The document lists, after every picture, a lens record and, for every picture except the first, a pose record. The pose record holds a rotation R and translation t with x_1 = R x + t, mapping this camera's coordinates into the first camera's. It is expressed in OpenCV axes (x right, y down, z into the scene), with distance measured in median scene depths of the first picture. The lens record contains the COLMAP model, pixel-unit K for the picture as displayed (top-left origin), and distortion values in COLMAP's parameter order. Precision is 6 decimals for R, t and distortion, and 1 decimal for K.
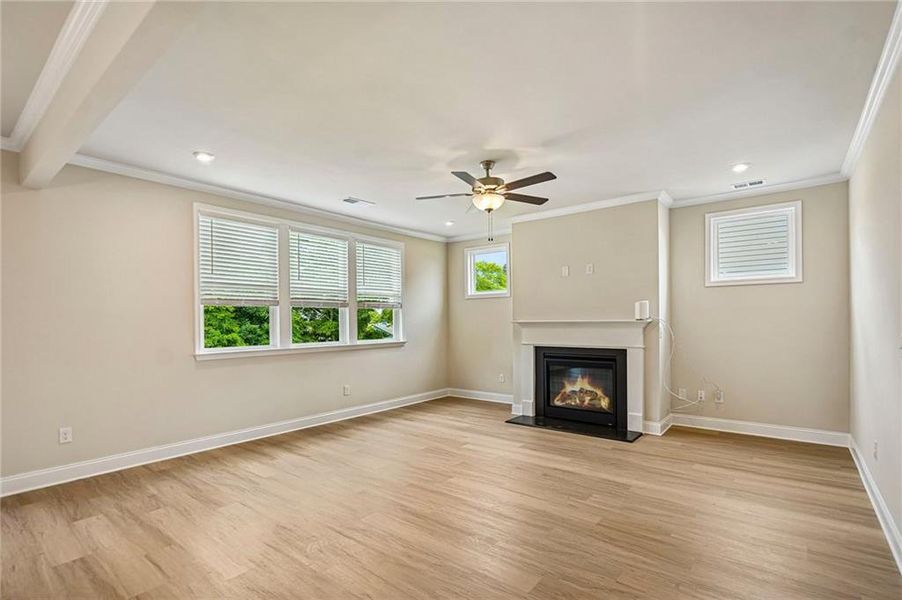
lens RADIAL K [[436.3, 0, 428.7], [0, 436.3, 323.2], [0, 0, 1]] dist [-0.001383, 0.000014]
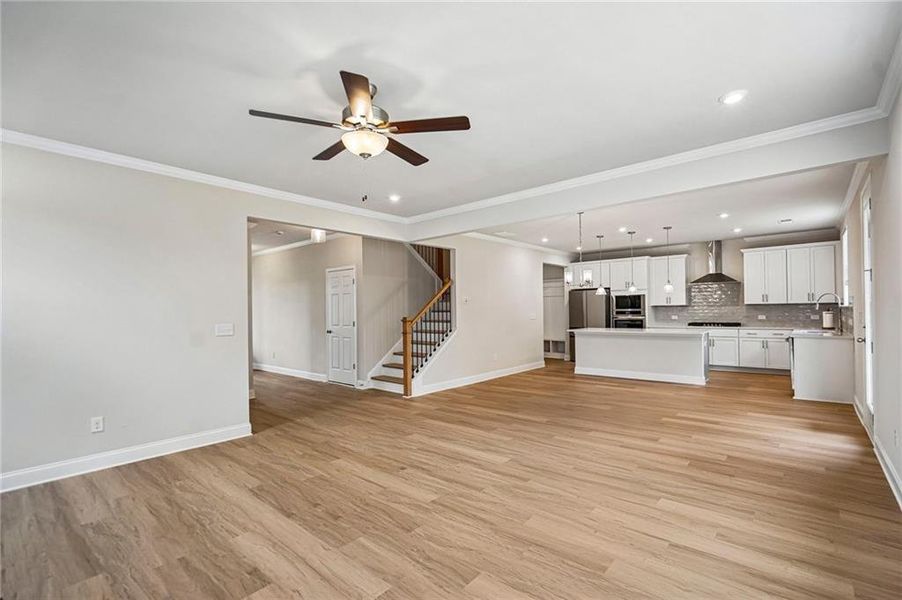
lens RADIAL K [[412.1, 0, 451.5], [0, 412.1, 307.1], [0, 0, 1]] dist [-0.001352, 0.000035]
pose [[-0.999495, 0.026084, 0.018147, -0.005828], [0.026081, 0.999660, -0.000428, -0.010615], [-0.018152, 0.000046, -0.999835, 1.521216]]
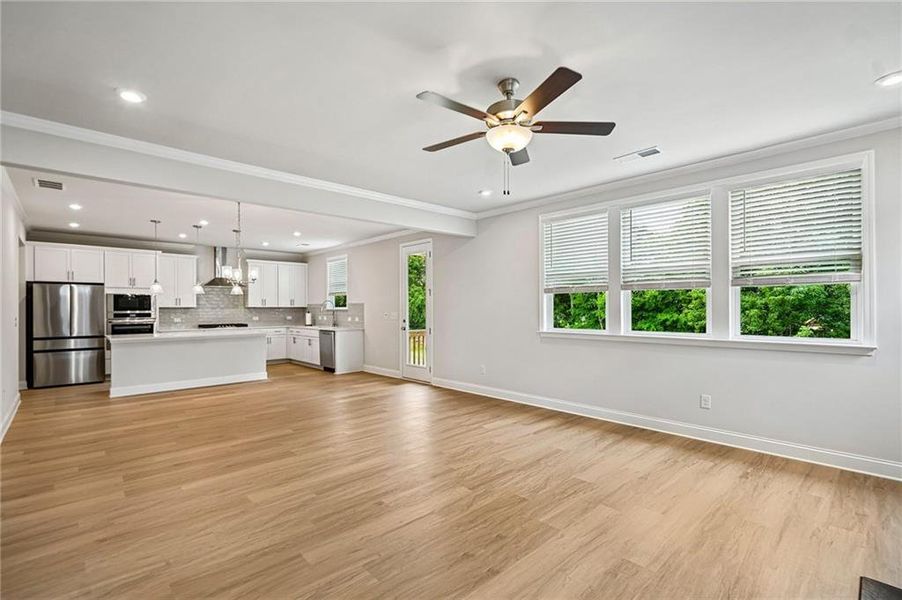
lens RADIAL K [[412.1, 0, 451.5], [0, 412.1, 307.1], [0, 0, 1]] dist [-0.001352, 0.000035]
pose [[-0.120246, 0.009926, -0.992695, 0.740027], [-0.001277, 0.999948, 0.010153, -0.013679], [0.992743, 0.002489, -0.120227, 0.905976]]
